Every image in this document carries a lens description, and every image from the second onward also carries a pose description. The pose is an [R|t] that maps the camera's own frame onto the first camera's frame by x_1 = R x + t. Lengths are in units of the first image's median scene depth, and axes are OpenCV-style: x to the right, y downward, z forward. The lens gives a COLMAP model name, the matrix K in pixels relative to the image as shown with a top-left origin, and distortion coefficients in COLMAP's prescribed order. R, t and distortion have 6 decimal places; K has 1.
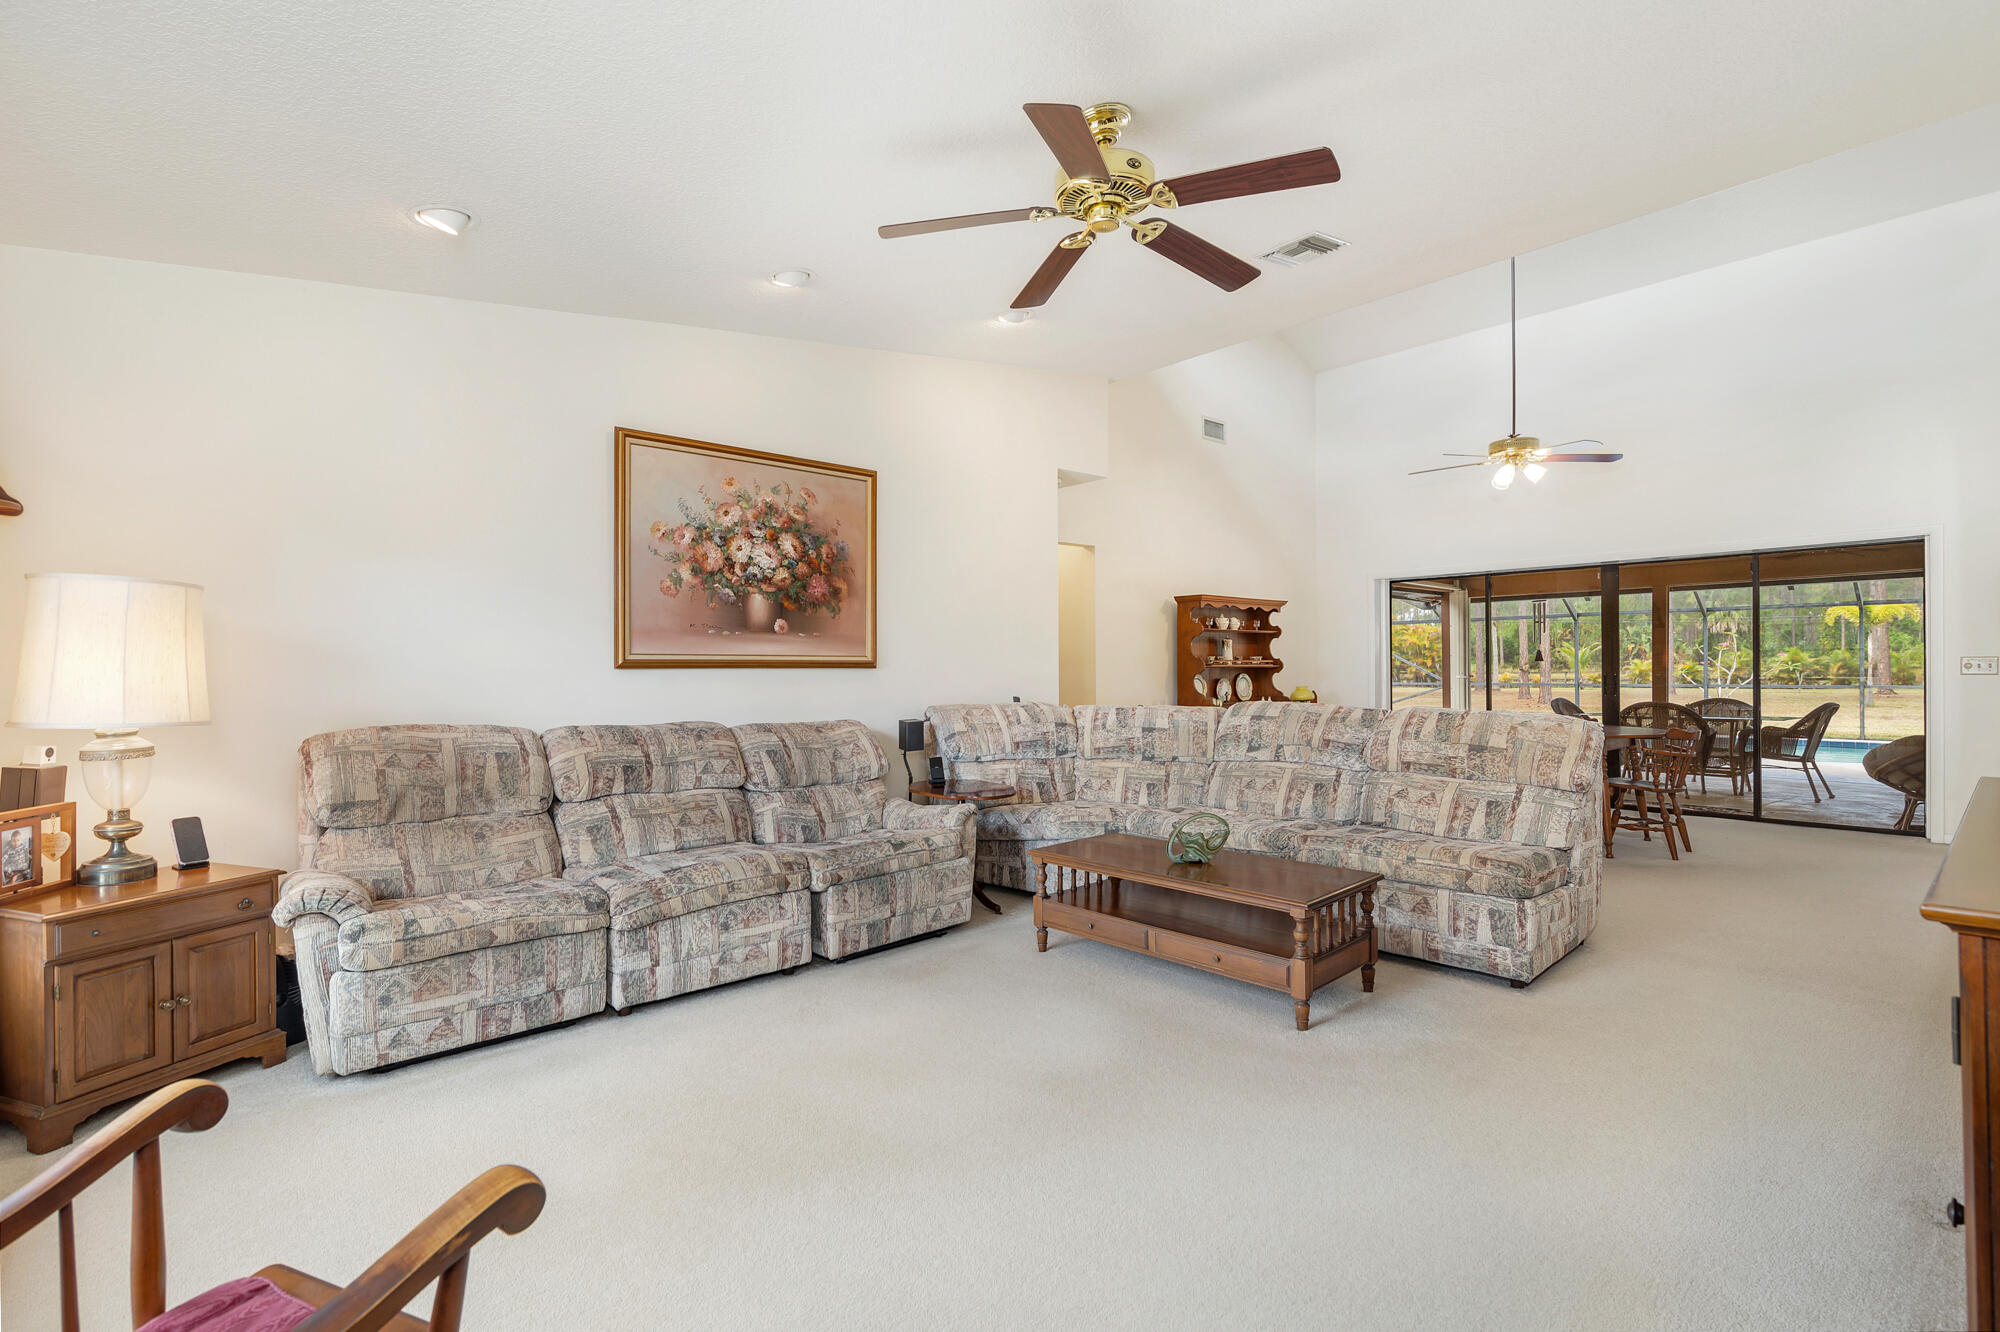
lens RADIAL K [[924.4, 0, 1000.0], [0, 924.4, 658.9], [0, 0, 1]] dist [0.000795, -0.000630]
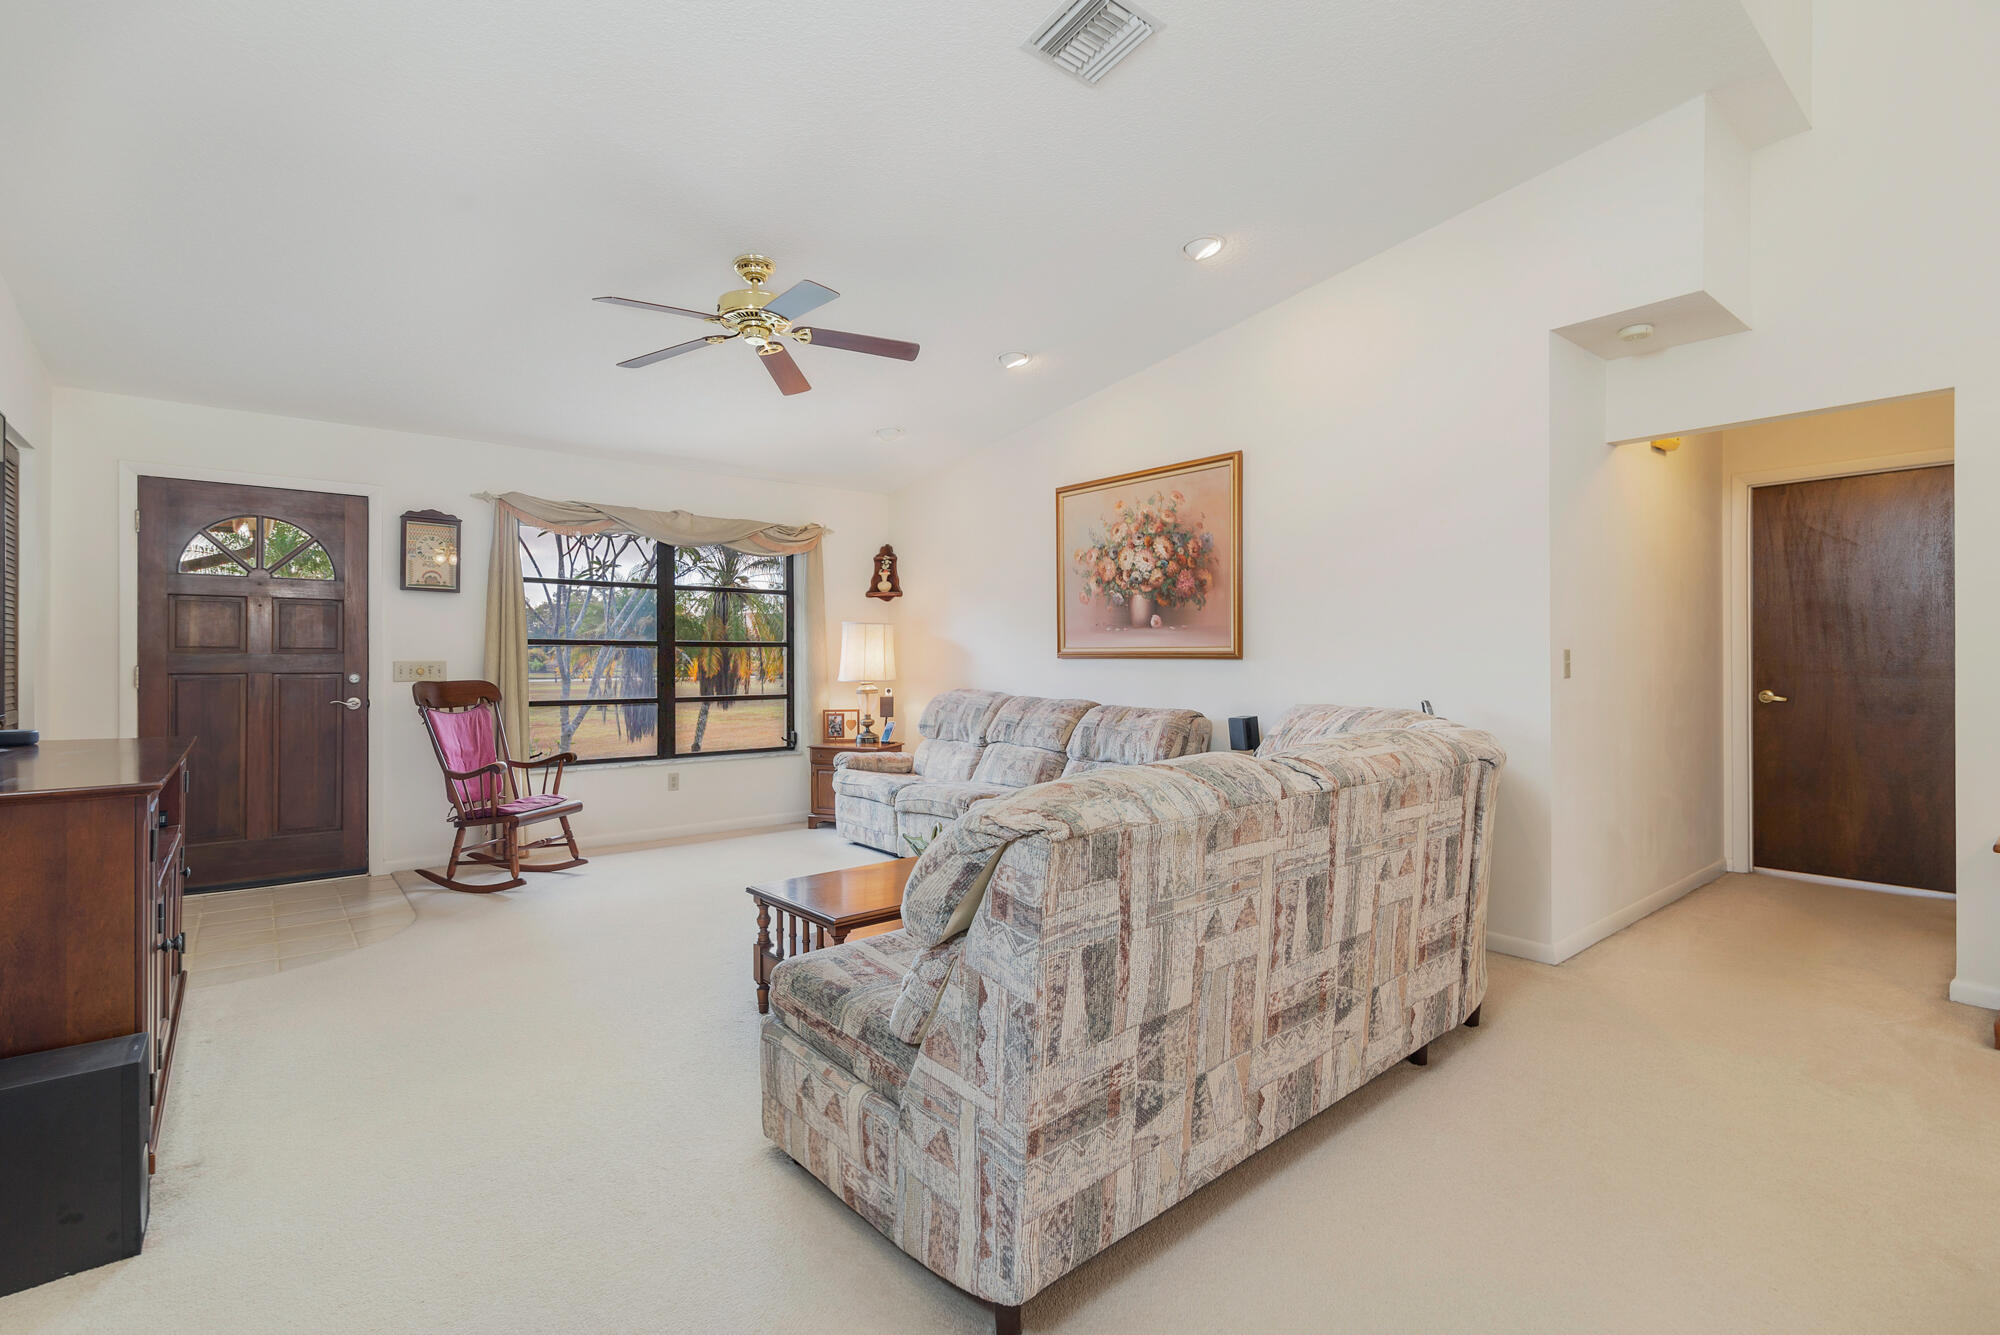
lens RADIAL K [[924.4, 0, 992.4], [0, 924.4, 661.0], [0, 0, 1]] dist [0.000795, -0.000630]
pose [[-0.054957, 0.002916, -0.998484, 0.895817], [0.004817, 0.999985, 0.002656, 0.008817], [0.998477, -0.004664, -0.054971, 0.869641]]
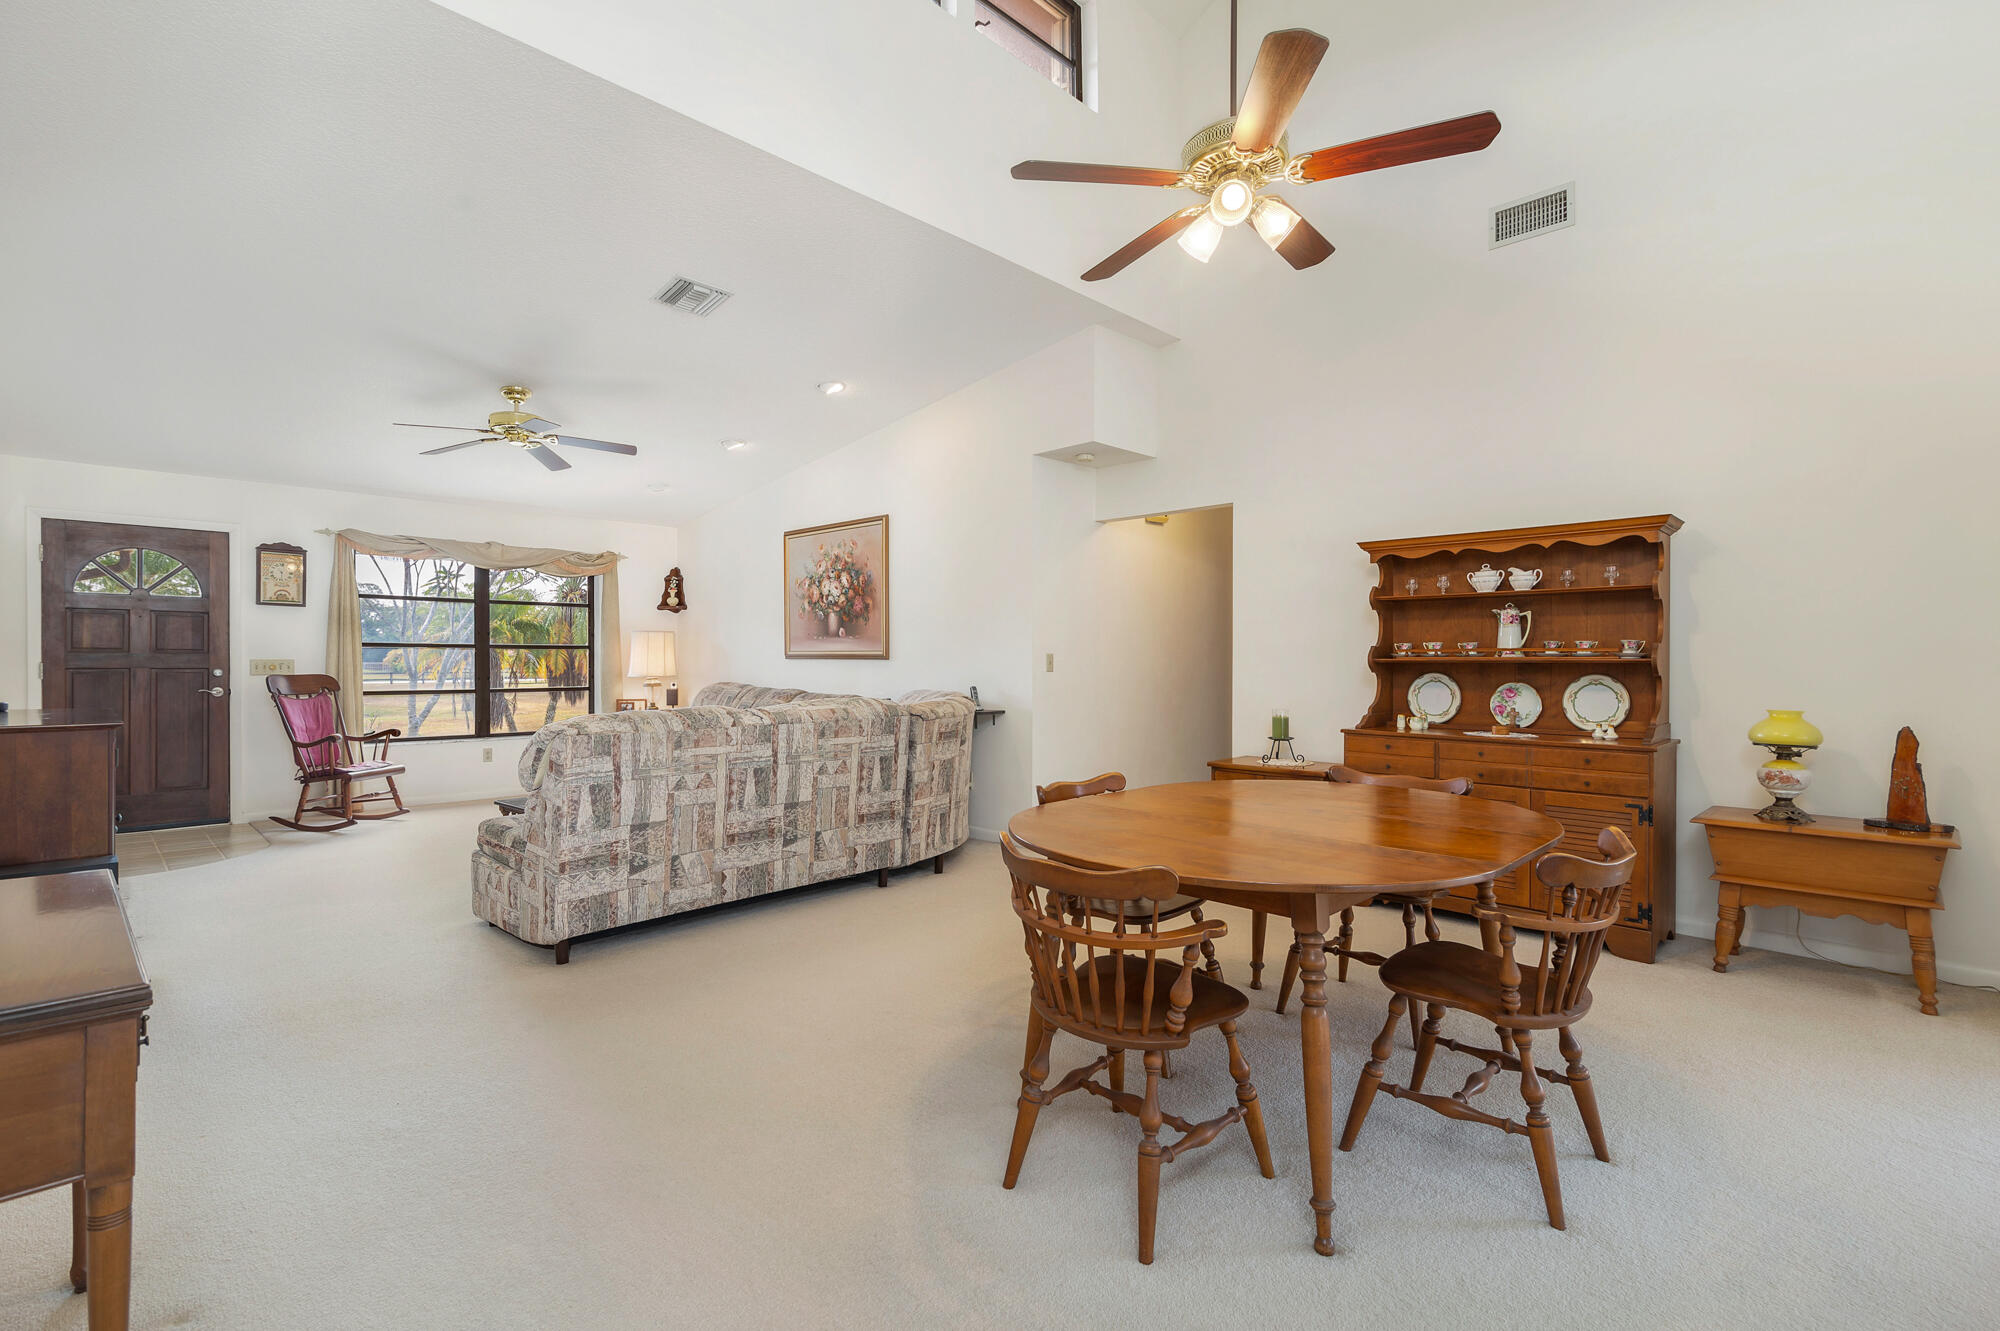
lens RADIAL K [[924.4, 0, 995.1], [0, 924.4, 668.5], [0, 0, 1]] dist [0.000795, -0.000630]
pose [[0.054326, 0.008679, -0.998486, 1.342919], [0.002324, 0.999958, 0.008818, 0.012720], [0.998521, -0.002800, 0.054304, 1.180715]]
